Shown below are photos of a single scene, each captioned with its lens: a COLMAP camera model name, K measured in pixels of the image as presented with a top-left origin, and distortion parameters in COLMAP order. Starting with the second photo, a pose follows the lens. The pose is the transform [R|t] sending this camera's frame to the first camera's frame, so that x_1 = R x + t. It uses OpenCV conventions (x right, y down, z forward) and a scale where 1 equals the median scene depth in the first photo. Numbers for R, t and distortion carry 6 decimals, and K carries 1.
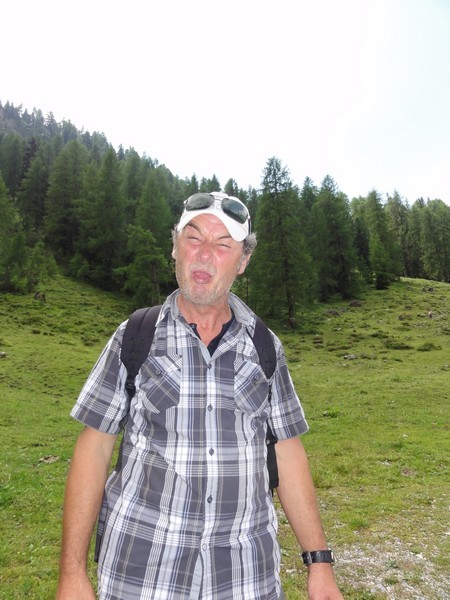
lens RADIAL K [[420.0, 0, 225.0], [0, 420.0, 300.0], [0, 0, 1]] dist [-0.003768, 0.002552]
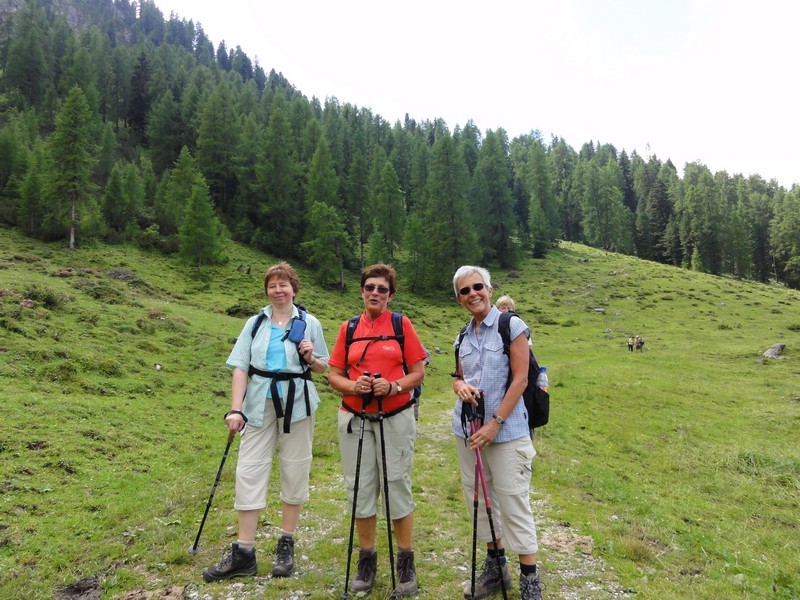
lens RADIAL K [[560.1, 0, 400.0], [0, 560.1, 300.0], [0, 0, 1]] dist [-0.003768, 0.002552]
pose [[0.992639, 0.026378, 0.118207, -0.127491], [-0.038464, 0.994126, 0.101166, -0.059613], [-0.114844, -0.104968, 0.987822, -0.334619]]
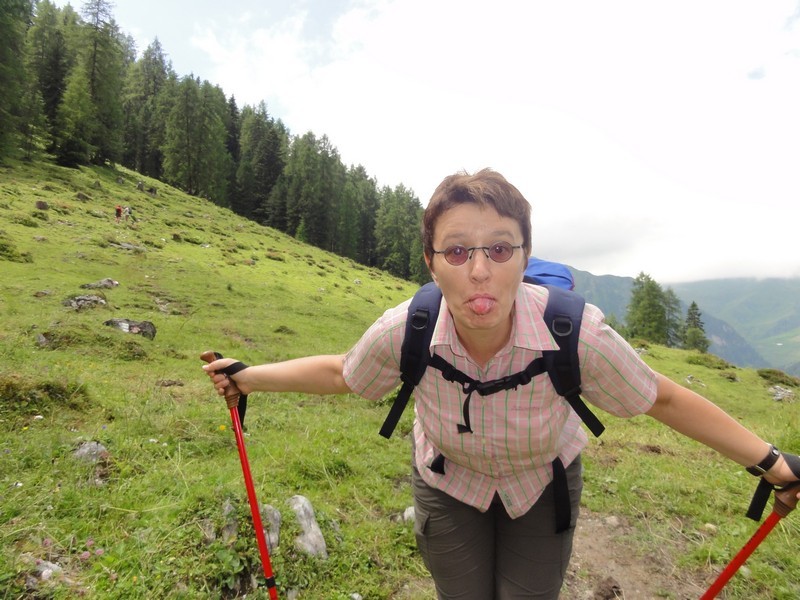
lens RADIAL K [[560.1, 0, 400.0], [0, 560.1, 300.0], [0, 0, 1]] dist [-0.003768, 0.002552]
pose [[0.665840, 0.139198, 0.732995, 0.187910], [-0.233204, 0.972046, 0.027245, 0.028155], [-0.708712, -0.189078, 0.679688, 0.196197]]
